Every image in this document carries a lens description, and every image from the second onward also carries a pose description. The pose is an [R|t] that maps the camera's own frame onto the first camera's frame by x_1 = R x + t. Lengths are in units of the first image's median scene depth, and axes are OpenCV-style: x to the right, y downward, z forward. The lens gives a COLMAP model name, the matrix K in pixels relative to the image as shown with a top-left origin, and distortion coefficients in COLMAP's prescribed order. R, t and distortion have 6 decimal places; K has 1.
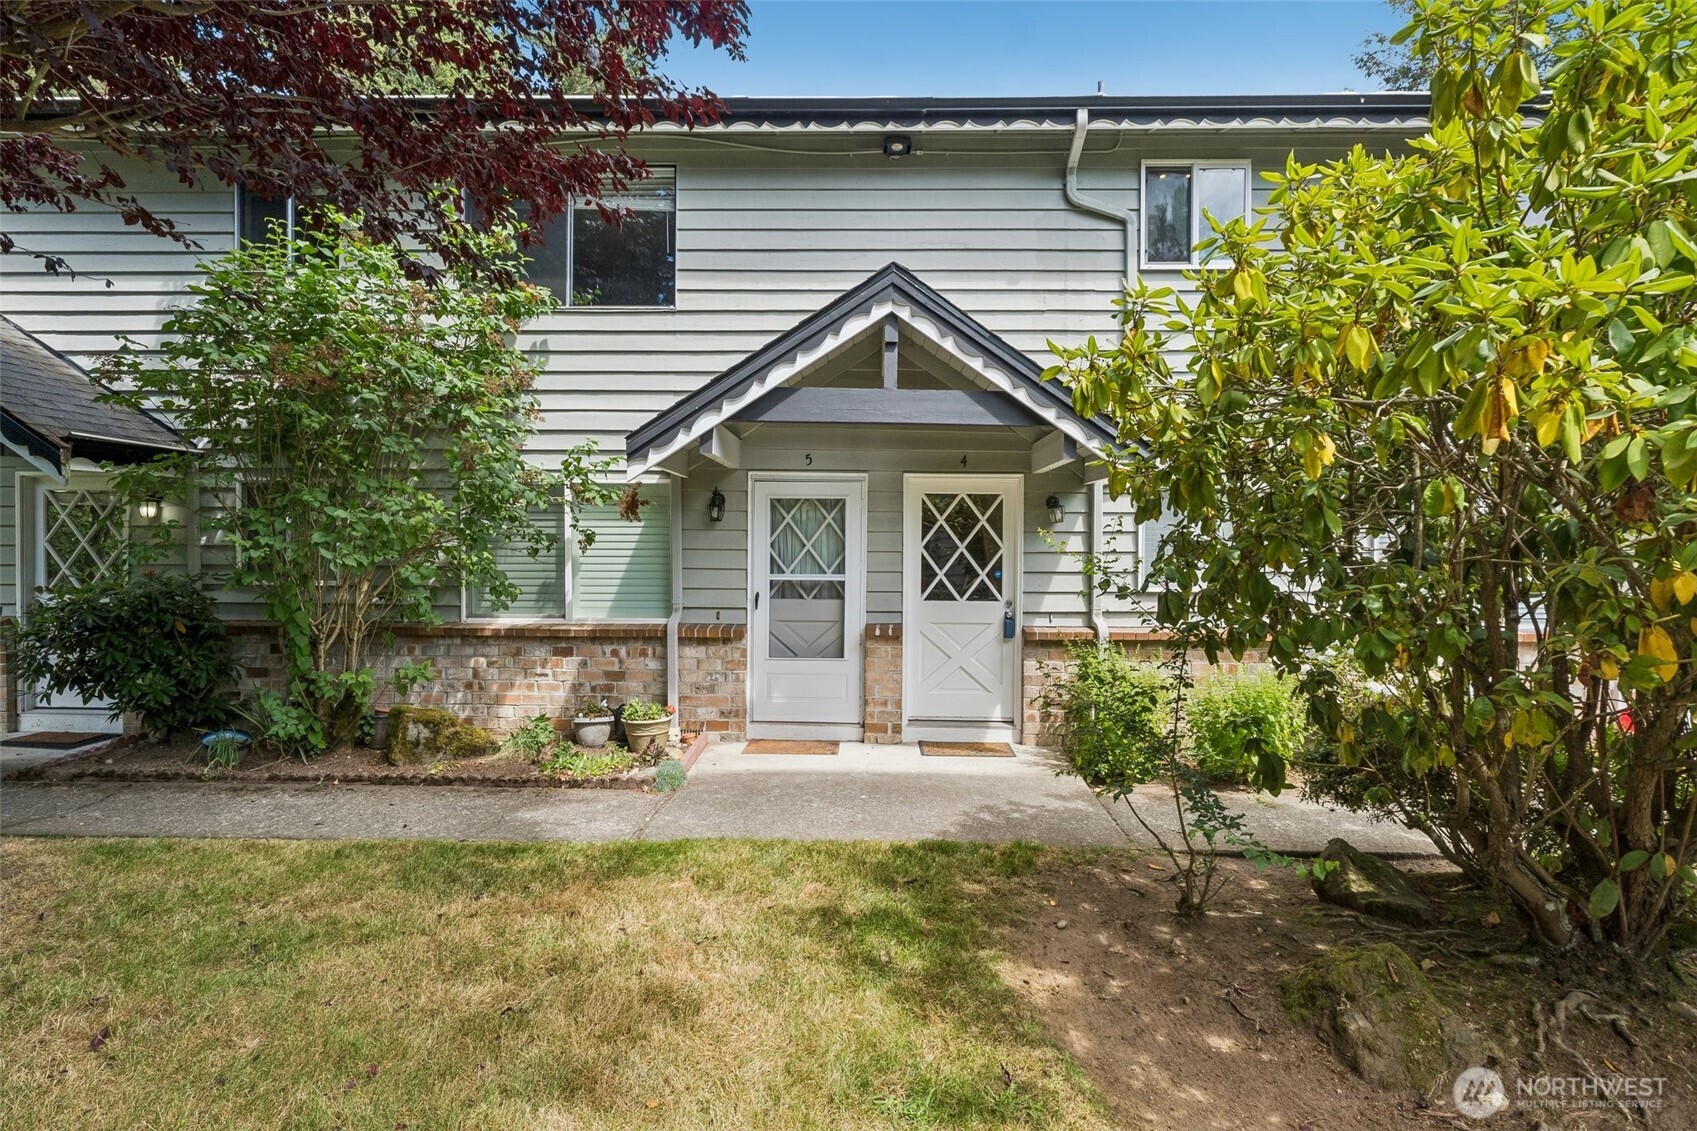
lens RADIAL K [[837.4, 0, 857.6], [0, 837.4, 558.3], [0, 0, 1]] dist [-0.004654, -0.000282]
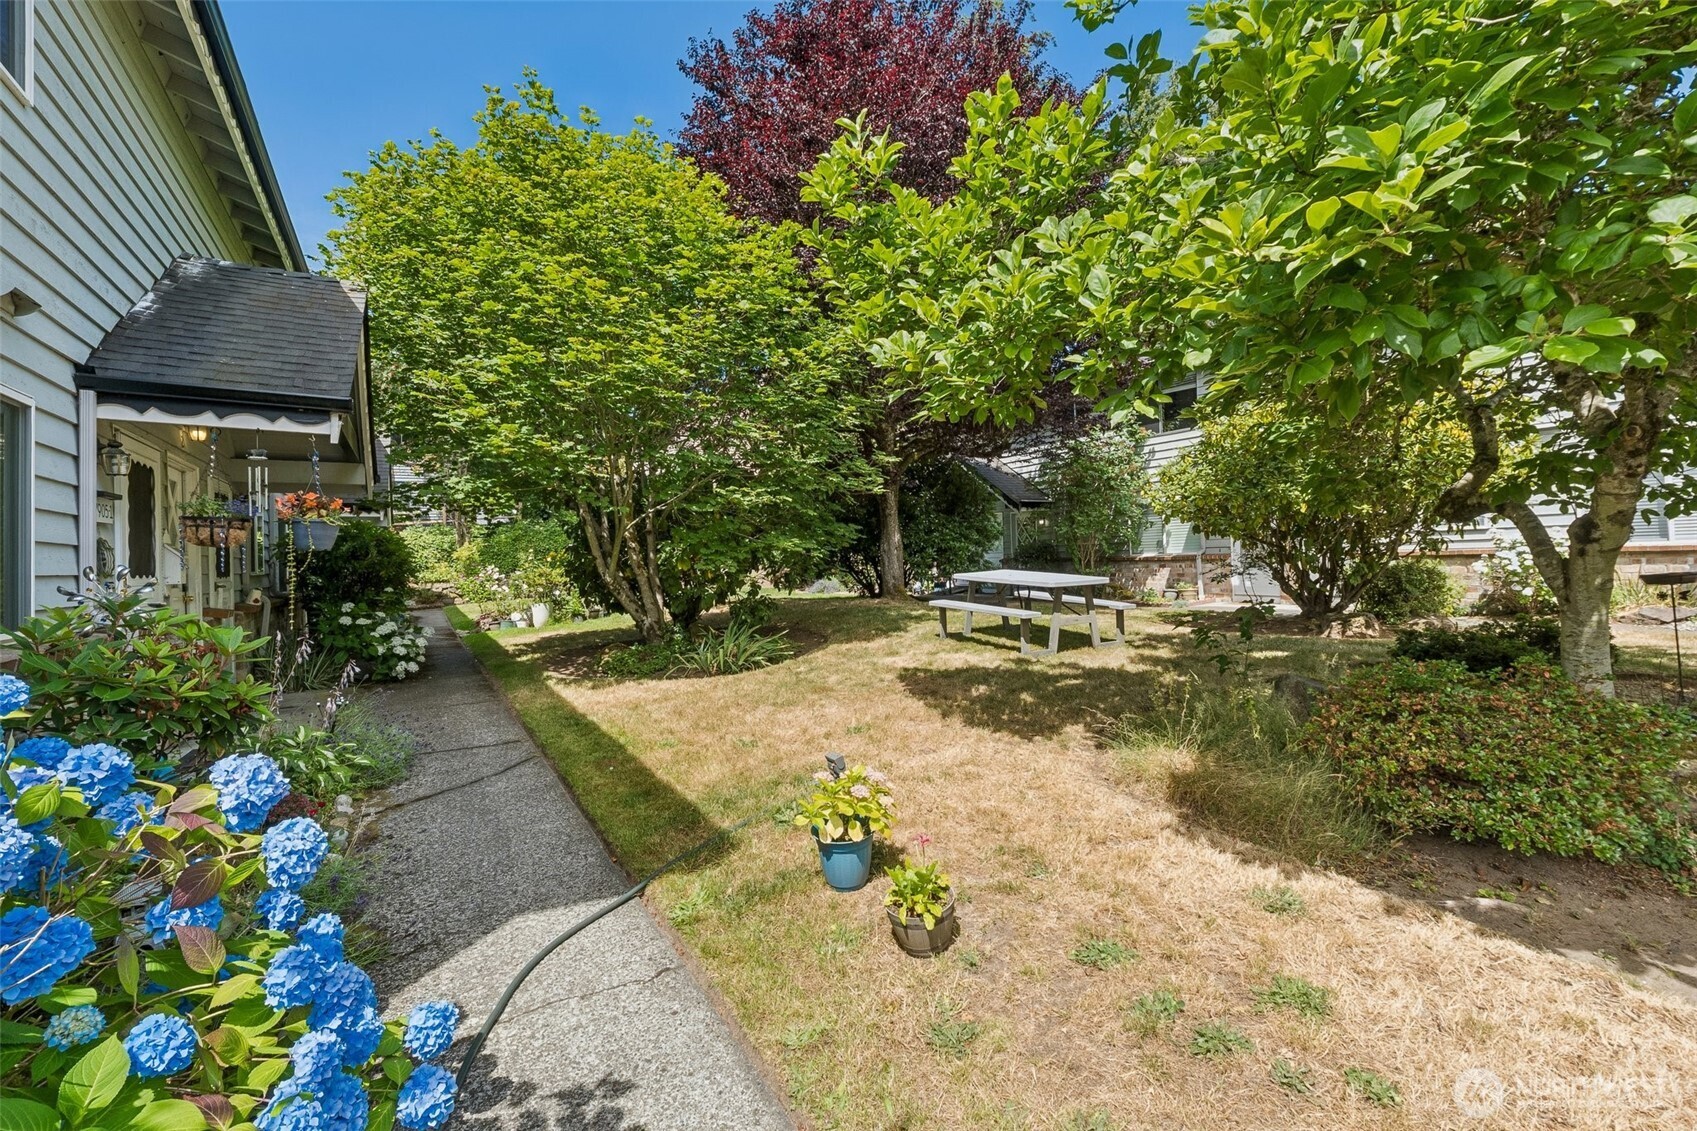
lens RADIAL K [[733.4, 0, 856.8], [0, 733.4, 551.0], [0, 0, 1]] dist [-0.016504, -0.000023]
pose [[0.539645, -0.030178, -0.841352, 1.051339], [0.024487, 0.999497, -0.020145, 0.087828], [0.841537, -0.009731, 0.540113, -1.031908]]
